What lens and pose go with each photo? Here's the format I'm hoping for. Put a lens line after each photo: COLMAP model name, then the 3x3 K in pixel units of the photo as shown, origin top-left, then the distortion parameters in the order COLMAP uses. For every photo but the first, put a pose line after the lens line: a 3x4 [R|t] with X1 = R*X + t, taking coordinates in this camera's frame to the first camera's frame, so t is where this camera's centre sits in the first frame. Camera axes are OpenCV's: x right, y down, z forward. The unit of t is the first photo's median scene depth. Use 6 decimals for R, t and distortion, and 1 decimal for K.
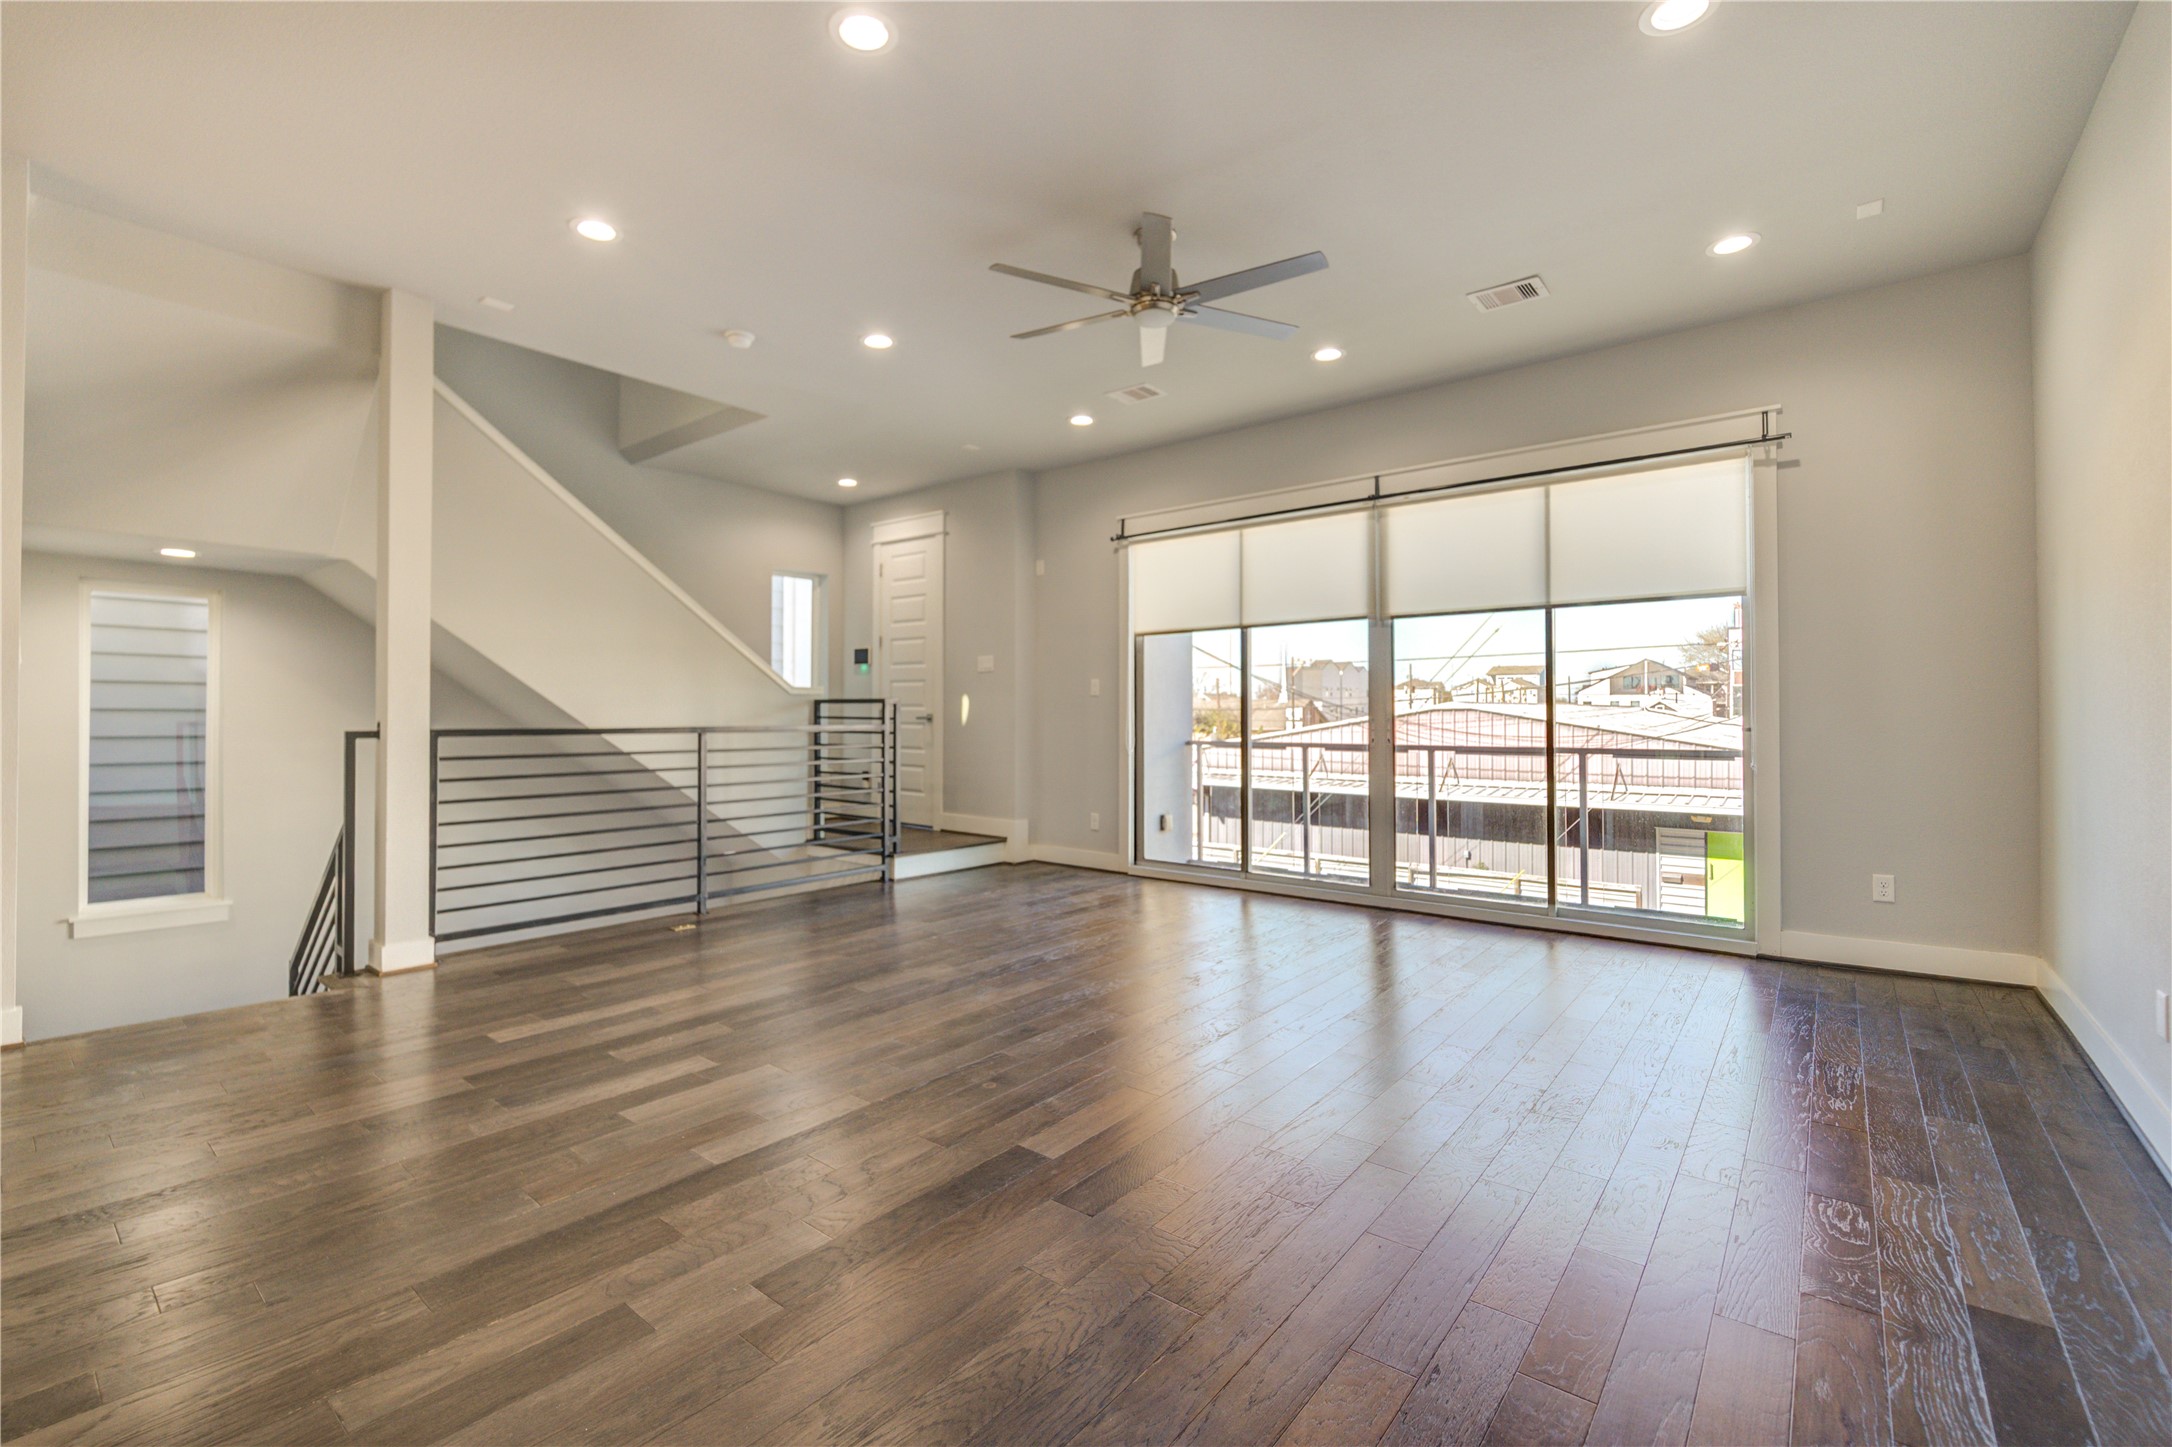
lens RADIAL K [[898.3, 0, 1116.2], [0, 898.3, 698.3], [0, 0, 1]] dist [-0.007095, -0.002868]
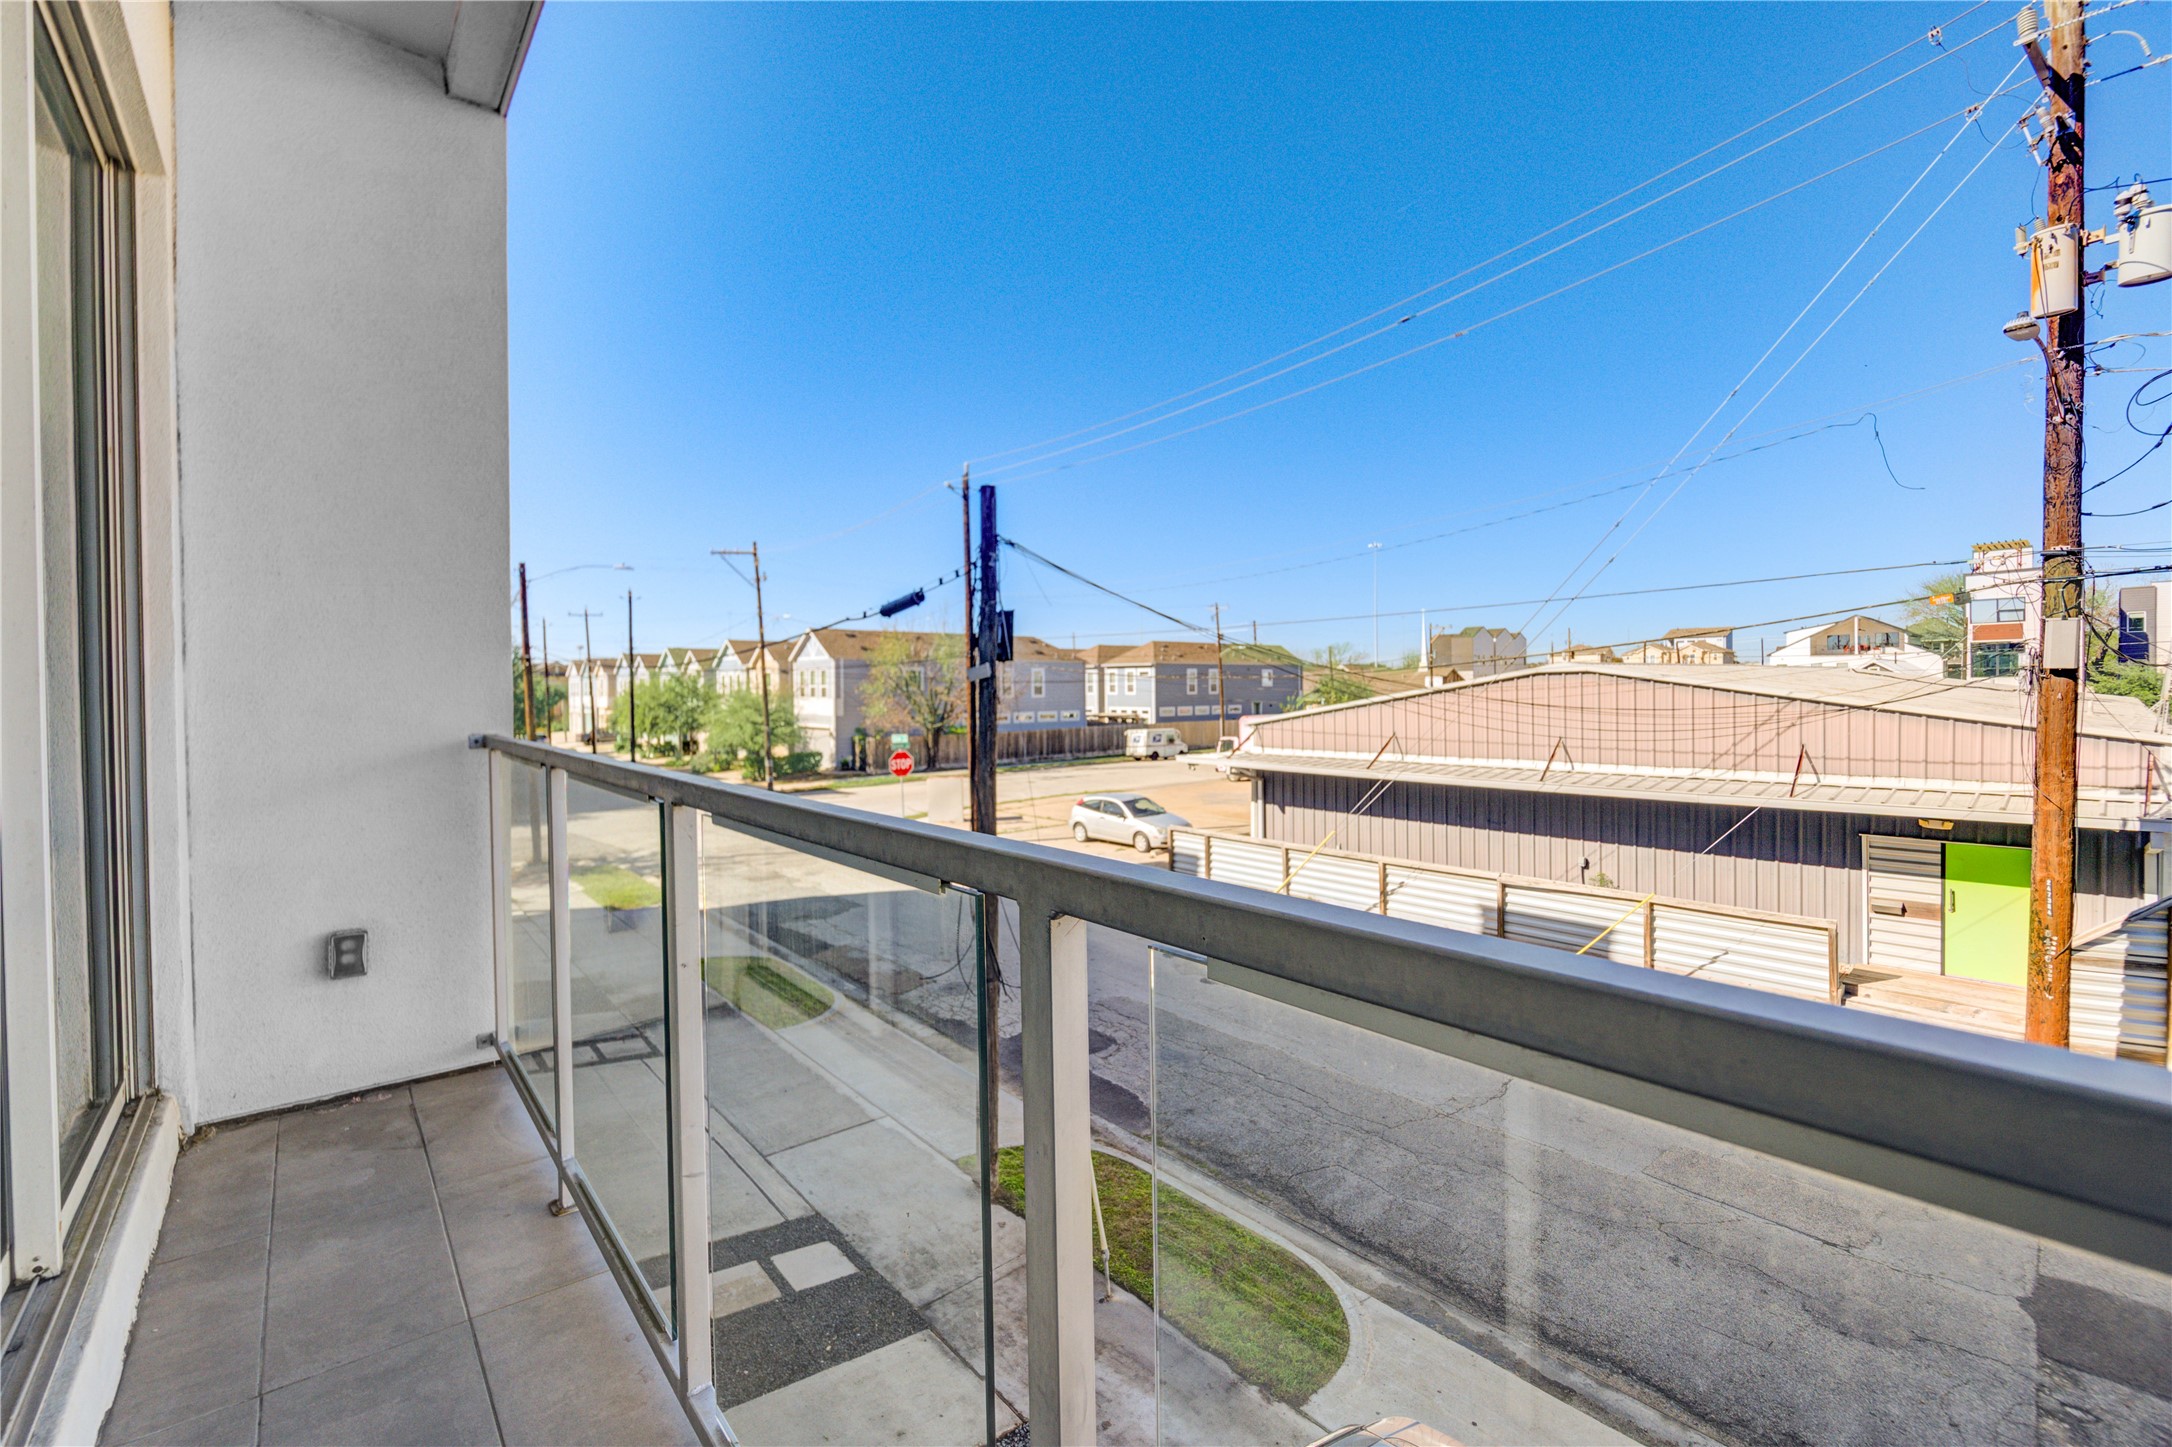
lens RADIAL K [[898.3, 0, 1092.9], [0, 898.3, 690.5], [0, 0, 1]] dist [-0.007095, -0.002868]
pose [[0.984750, -0.014708, -0.173355, 0.118835], [0.018183, 0.999664, 0.018475, 0.006992], [0.173025, -0.021345, 0.984686, 0.188813]]
